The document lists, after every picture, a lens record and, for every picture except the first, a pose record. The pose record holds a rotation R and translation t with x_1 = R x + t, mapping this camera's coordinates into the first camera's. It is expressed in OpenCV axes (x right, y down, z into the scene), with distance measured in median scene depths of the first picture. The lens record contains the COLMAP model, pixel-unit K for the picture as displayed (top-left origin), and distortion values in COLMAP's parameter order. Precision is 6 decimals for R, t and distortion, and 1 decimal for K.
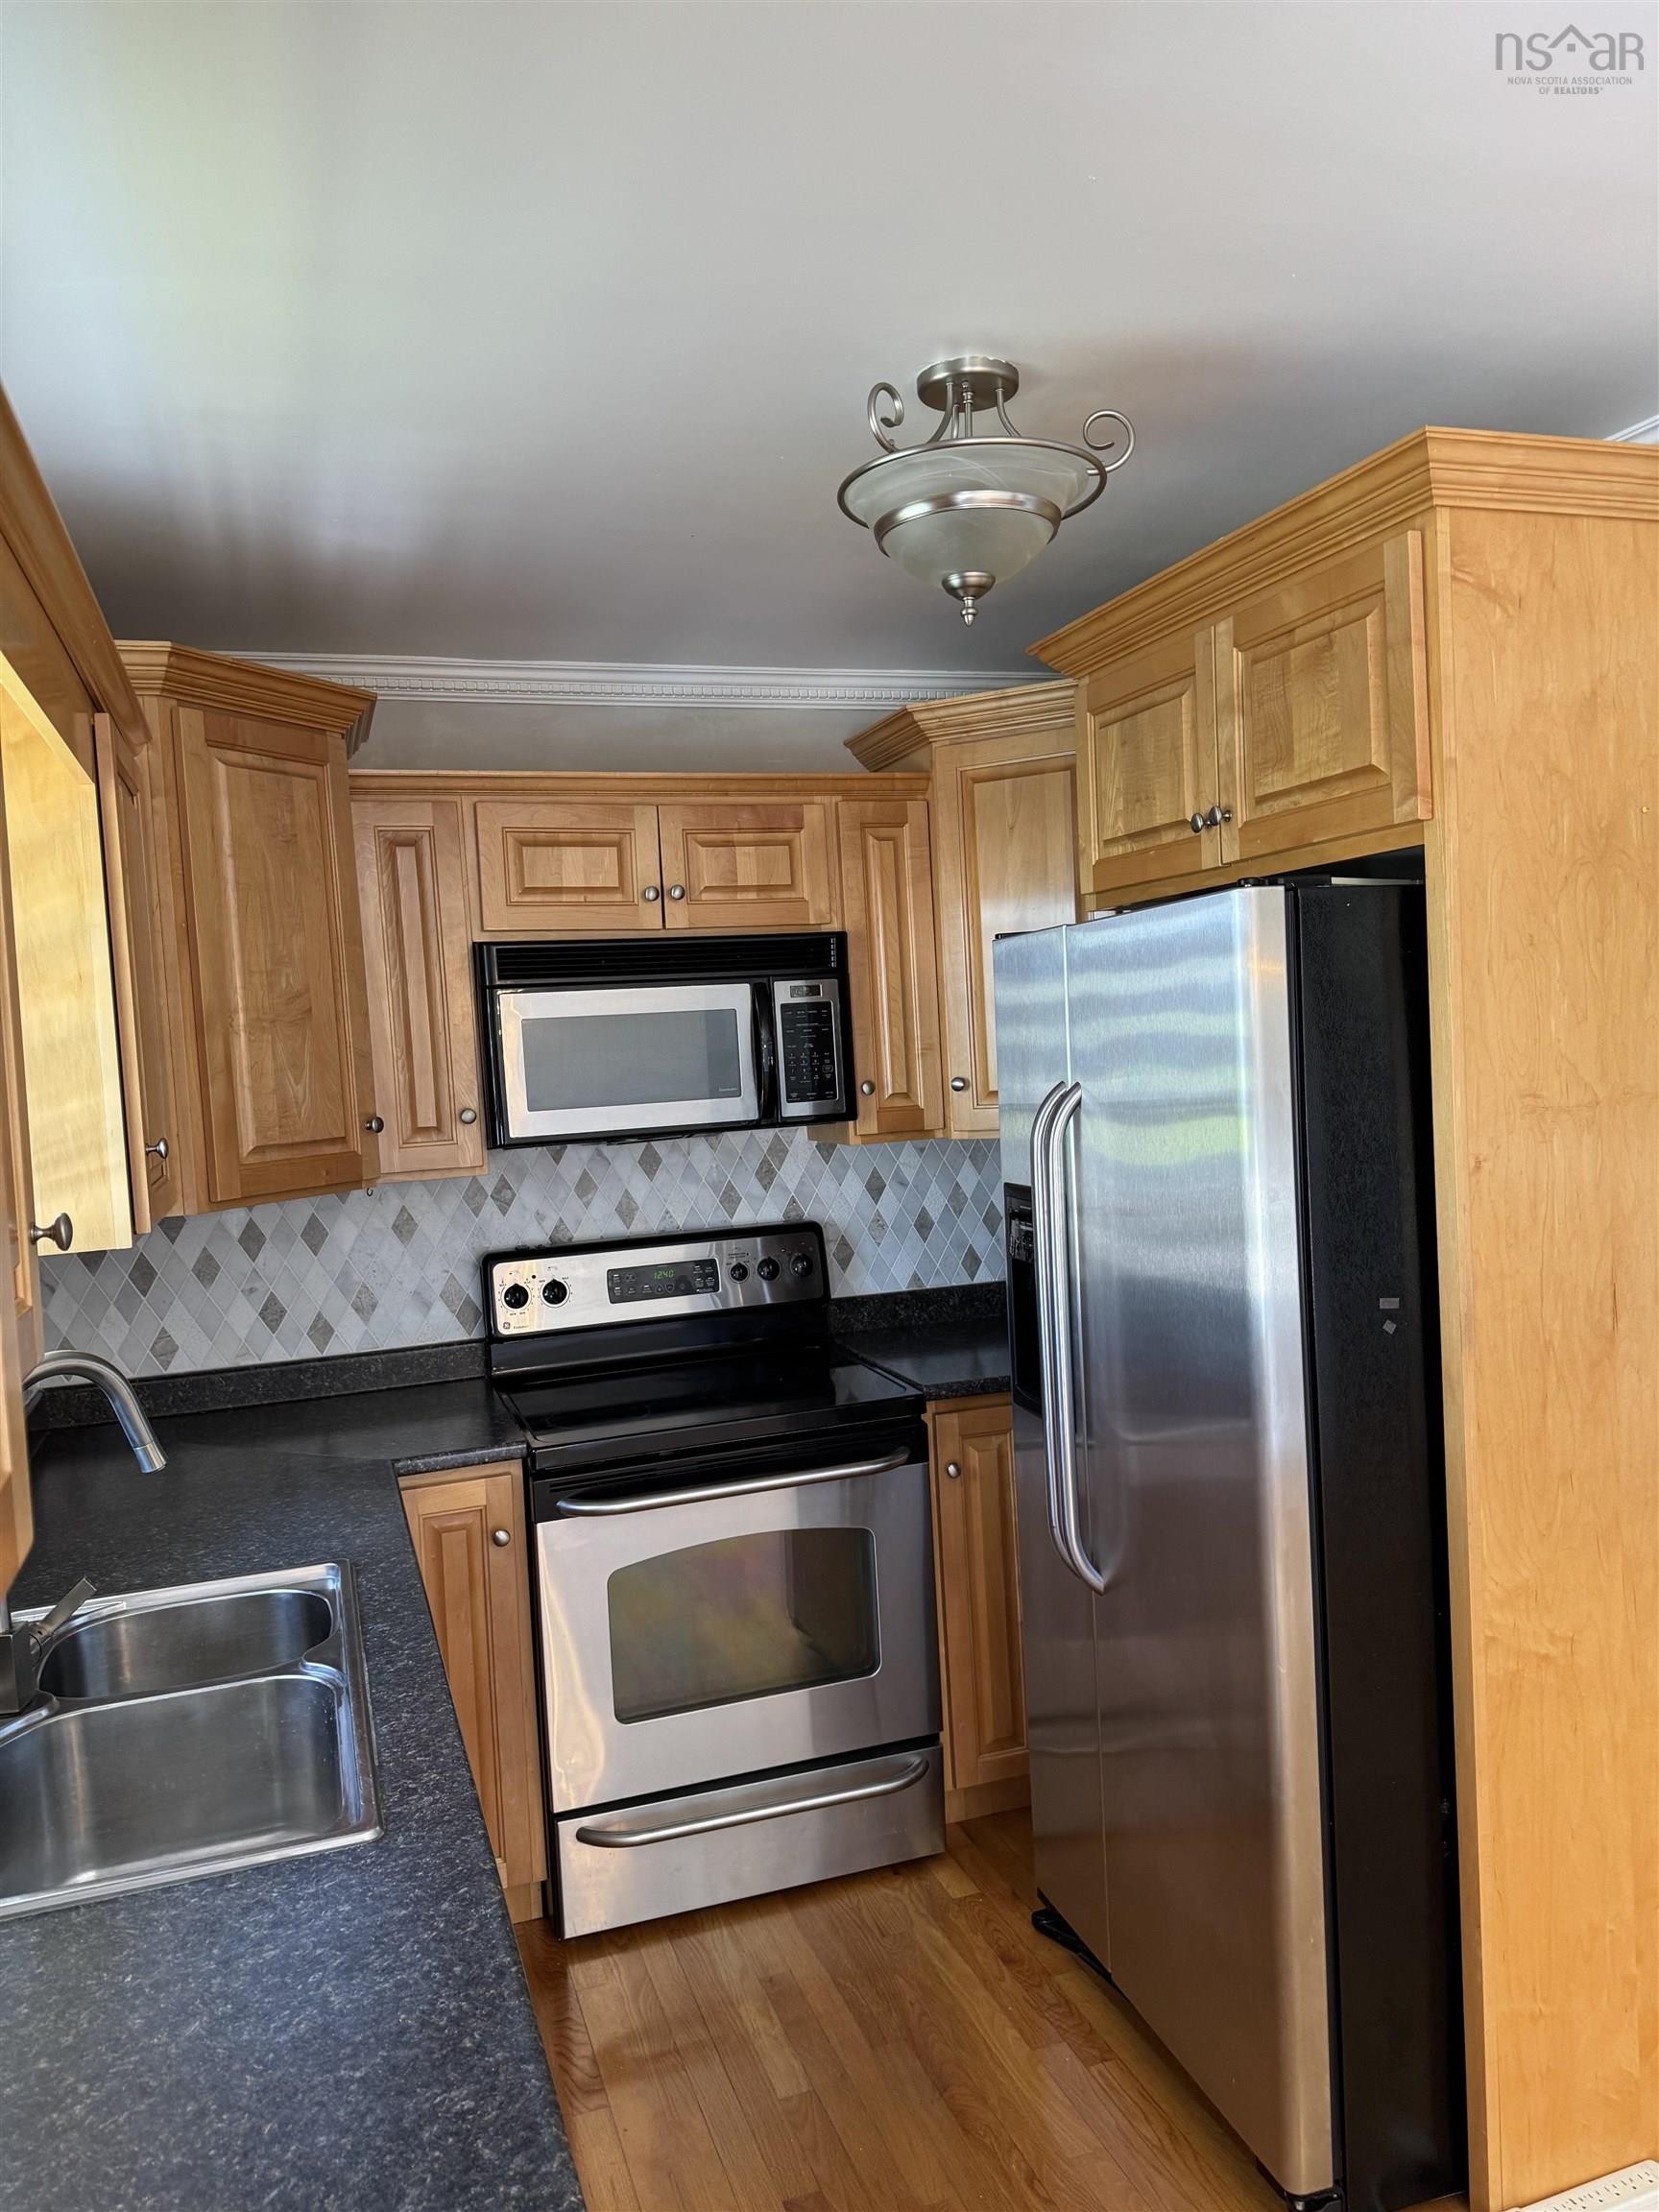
lens RADIAL K [[1551.5, 0, 832.4], [0, 1551.5, 1111.2], [0, 0, 1]] dist [0.049737, 0.000843]
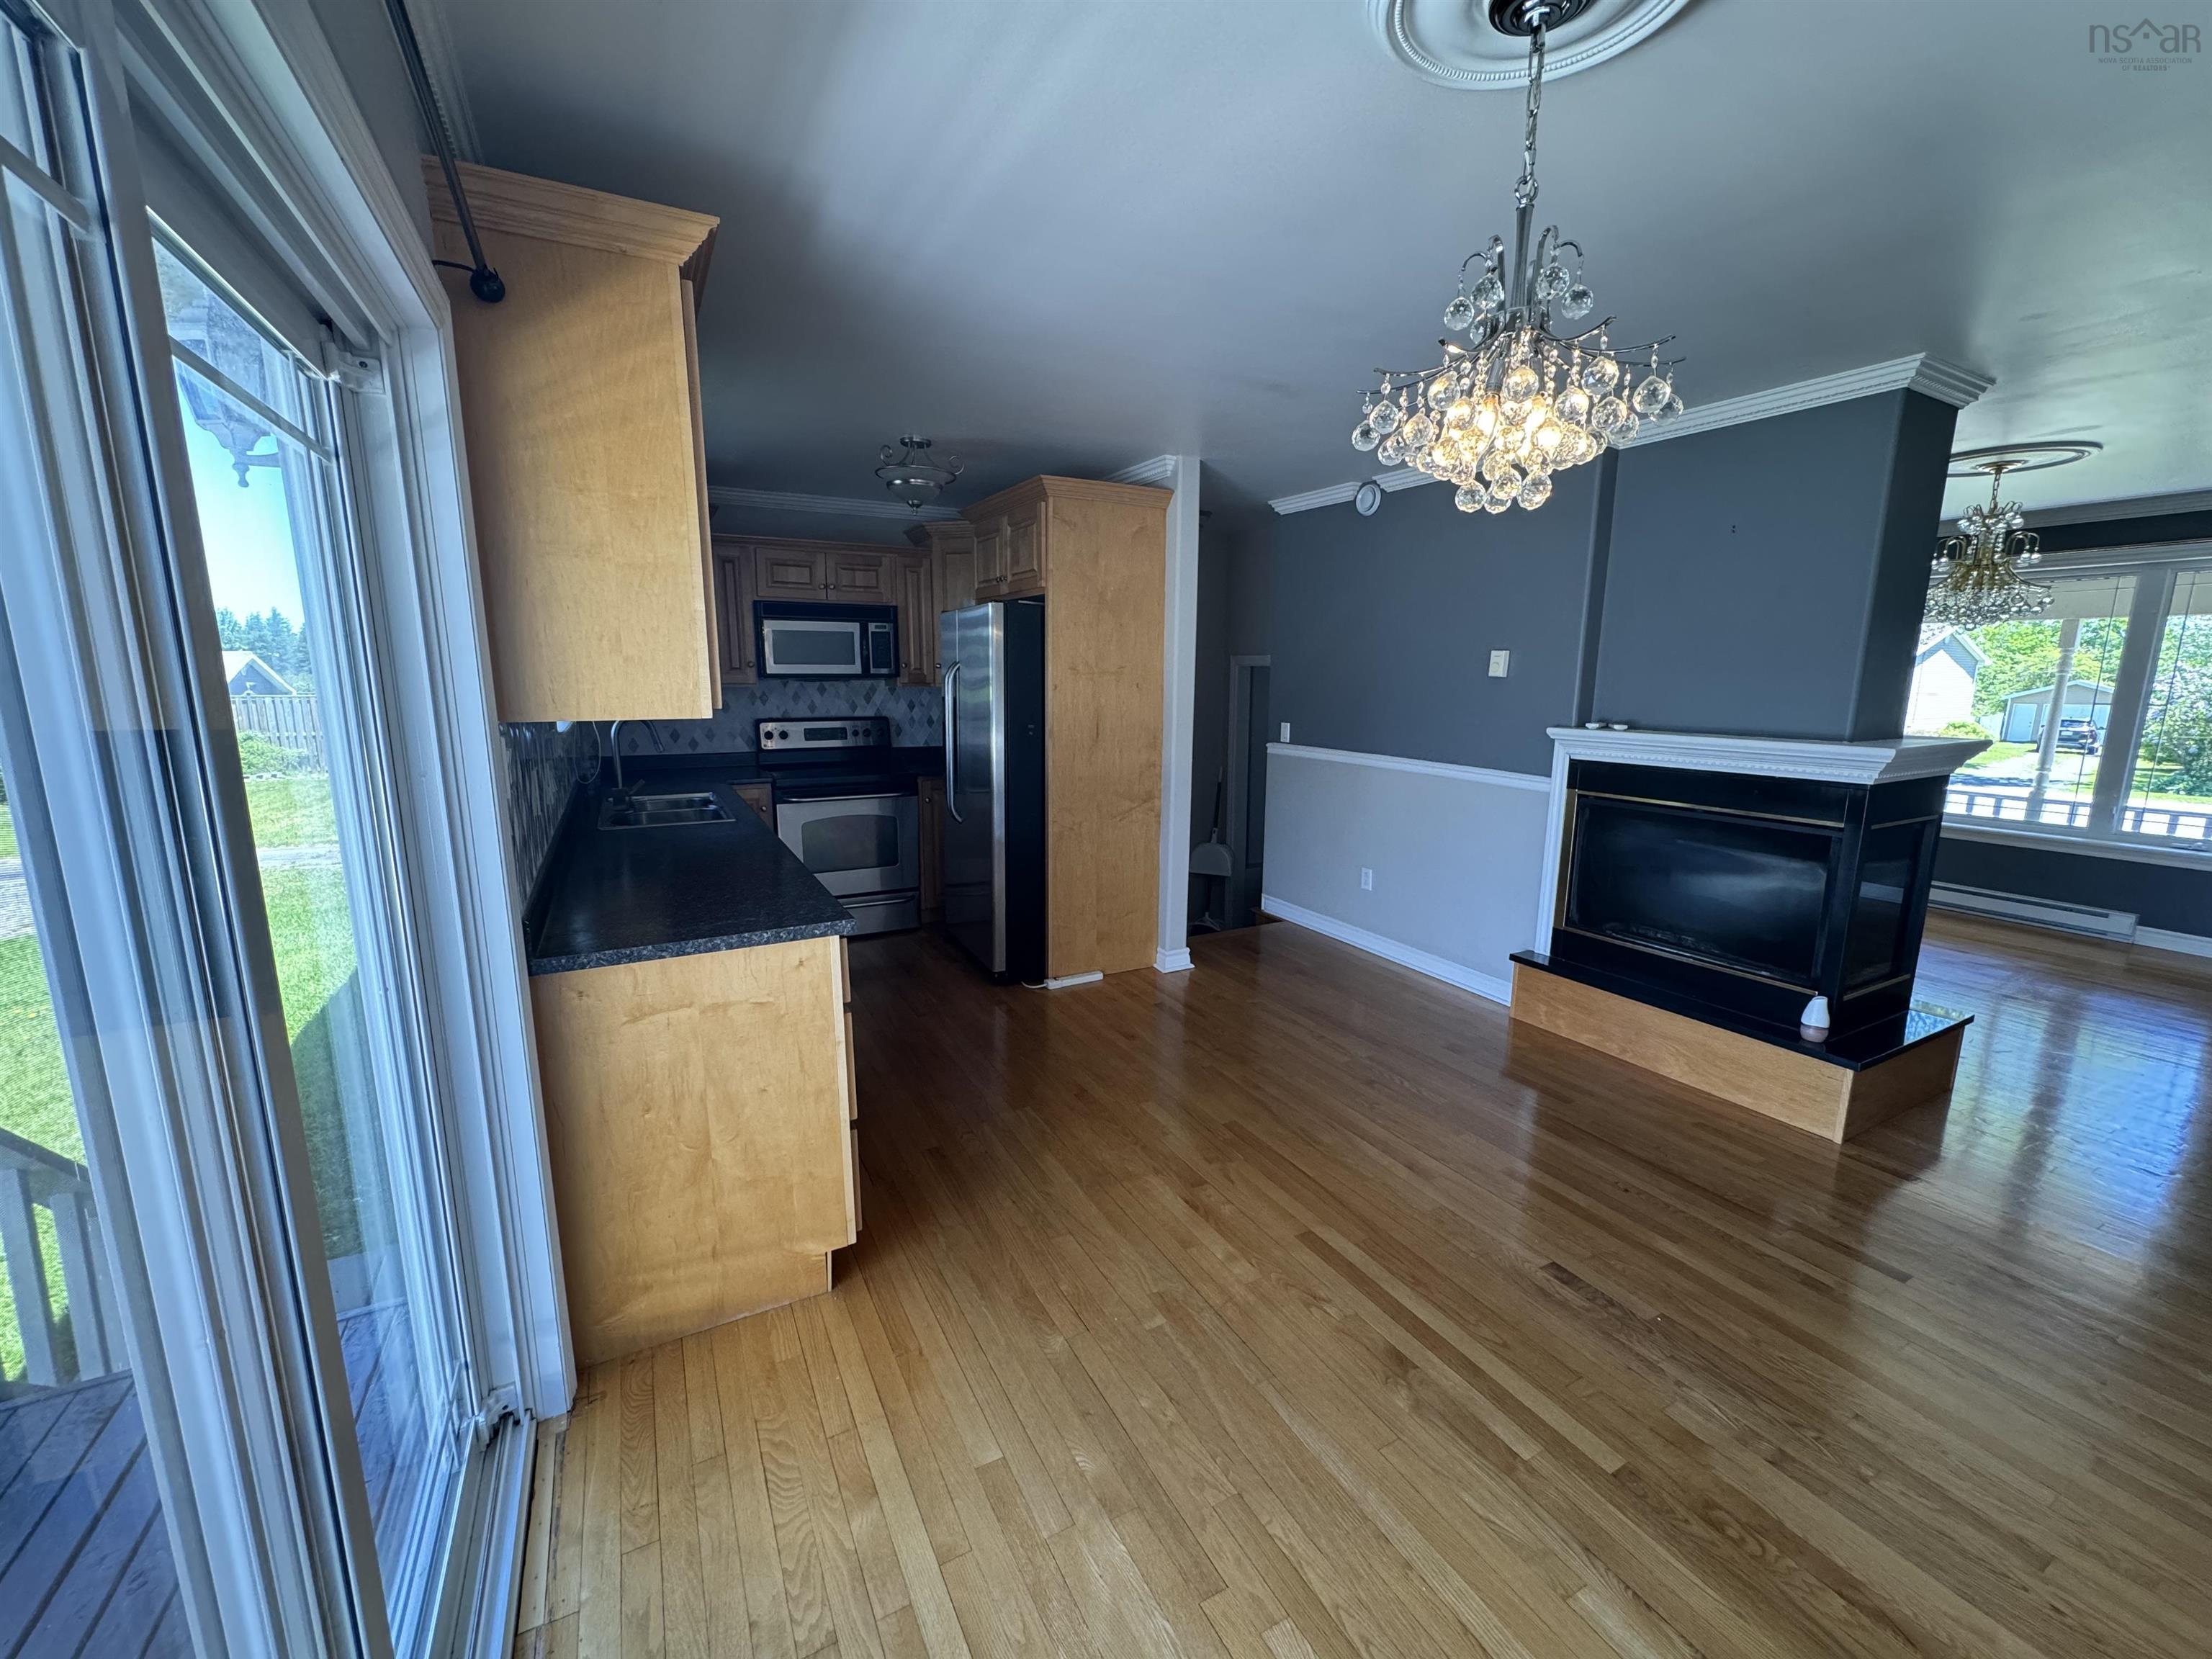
lens RADIAL K [[893.1, 0, 1102.0], [0, 893.1, 825.4], [0, 0, 1]] dist [-0.002807, -0.000557]
pose [[0.985703, 0.033451, 0.165137, 0.115704], [-0.053495, 0.991516, 0.118463, 0.059797], [-0.159773, -0.125603, 0.979130, -0.627767]]
